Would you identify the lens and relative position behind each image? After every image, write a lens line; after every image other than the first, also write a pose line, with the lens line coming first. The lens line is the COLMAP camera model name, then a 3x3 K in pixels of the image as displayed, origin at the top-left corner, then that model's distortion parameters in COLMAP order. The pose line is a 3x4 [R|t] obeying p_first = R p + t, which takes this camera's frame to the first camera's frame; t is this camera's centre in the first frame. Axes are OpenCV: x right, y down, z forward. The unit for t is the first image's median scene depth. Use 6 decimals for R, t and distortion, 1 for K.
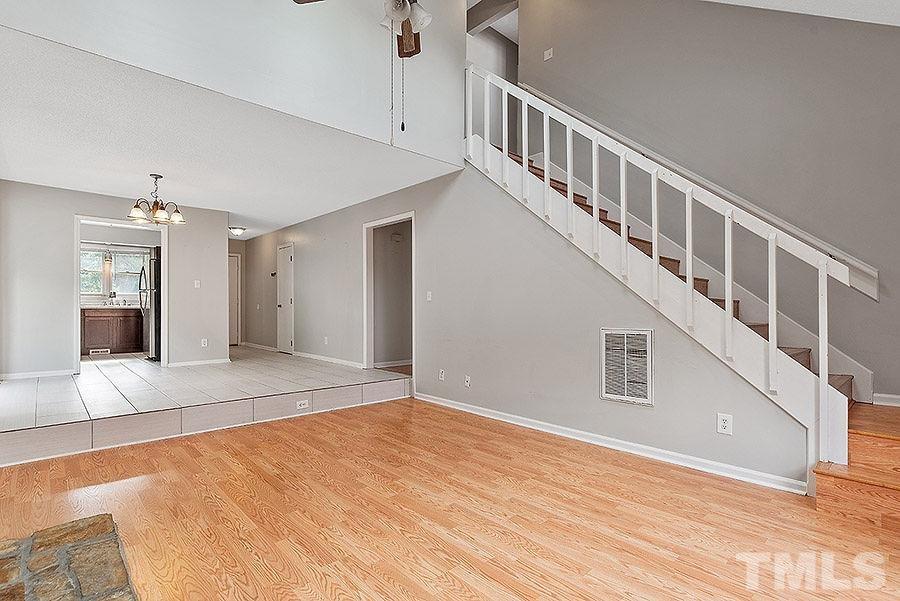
lens RADIAL K [[438.0, 0, 452.6], [0, 438.0, 303.3], [0, 0, 1]] dist [-0.000611, -0.000433]
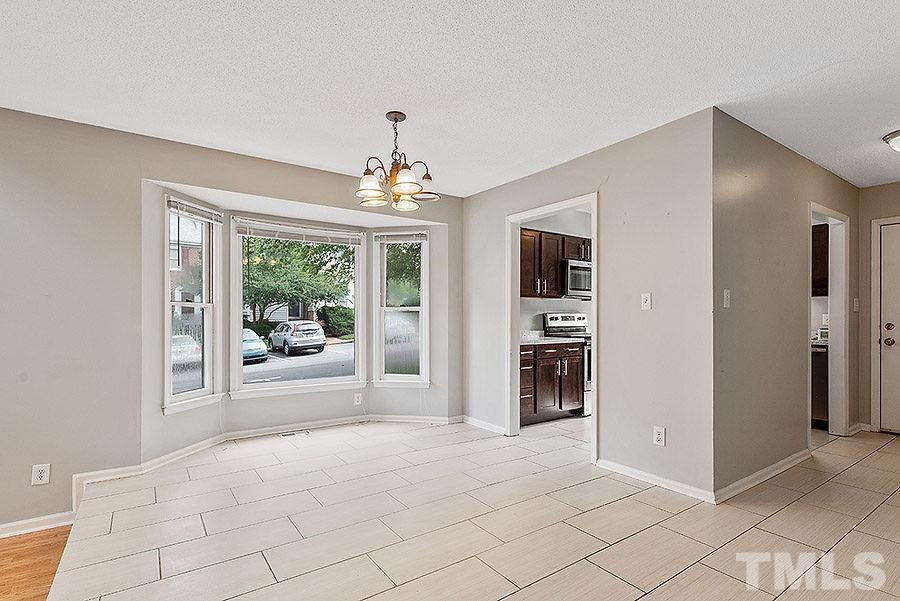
lens RADIAL K [[438.0, 0, 461.3], [0, 438.0, 321.6], [0, 0, 1]] dist [-0.000611, -0.000433]
pose [[-0.135340, 0.006543, -0.990778, -0.236795], [0.005811, 0.999966, 0.005810, -0.058224], [0.990782, -0.004971, -0.135373, 1.851746]]
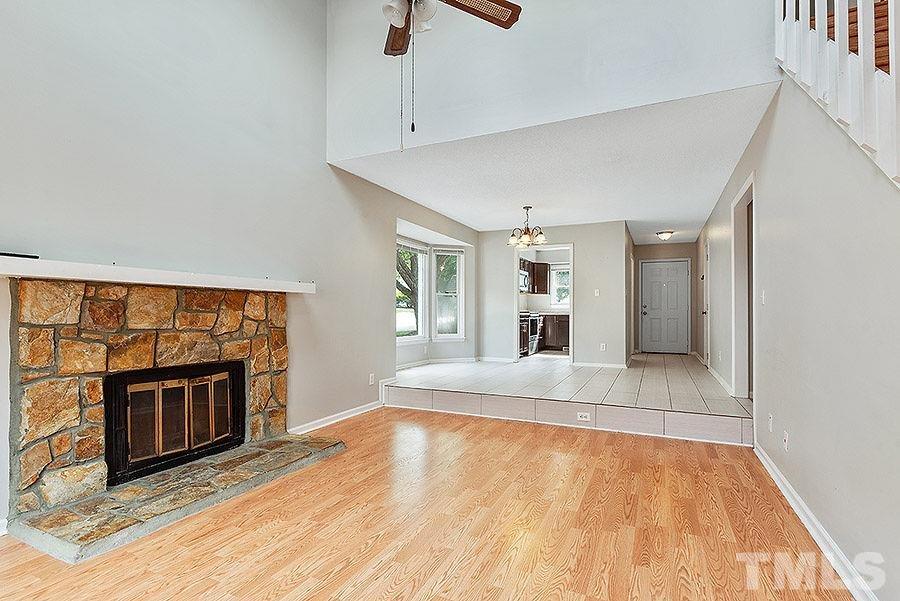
lens RADIAL K [[438.0, 0, 454.9], [0, 438.0, 312.4], [0, 0, 1]] dist [-0.000611, -0.000433]
pose [[0.377060, -0.000233, -0.926189, 0.620591], [0.004118, 0.999991, 0.001425, 0.003558], [0.926180, -0.004352, 0.377057, 0.554072]]
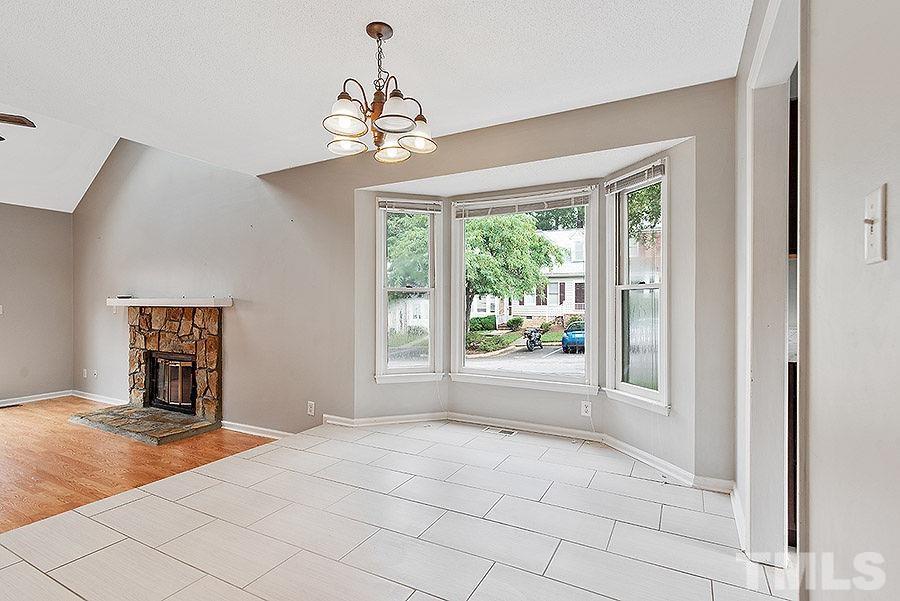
lens RADIAL K [[438.0, 0, 452.4], [0, 438.0, 302.2], [0, 0, 1]] dist [-0.000611, -0.000433]
pose [[-0.946947, 0.001948, -0.321385, -0.975126], [0.003707, 0.999981, -0.004861, -0.056356], [0.321369, -0.005794, -0.946936, 2.251544]]
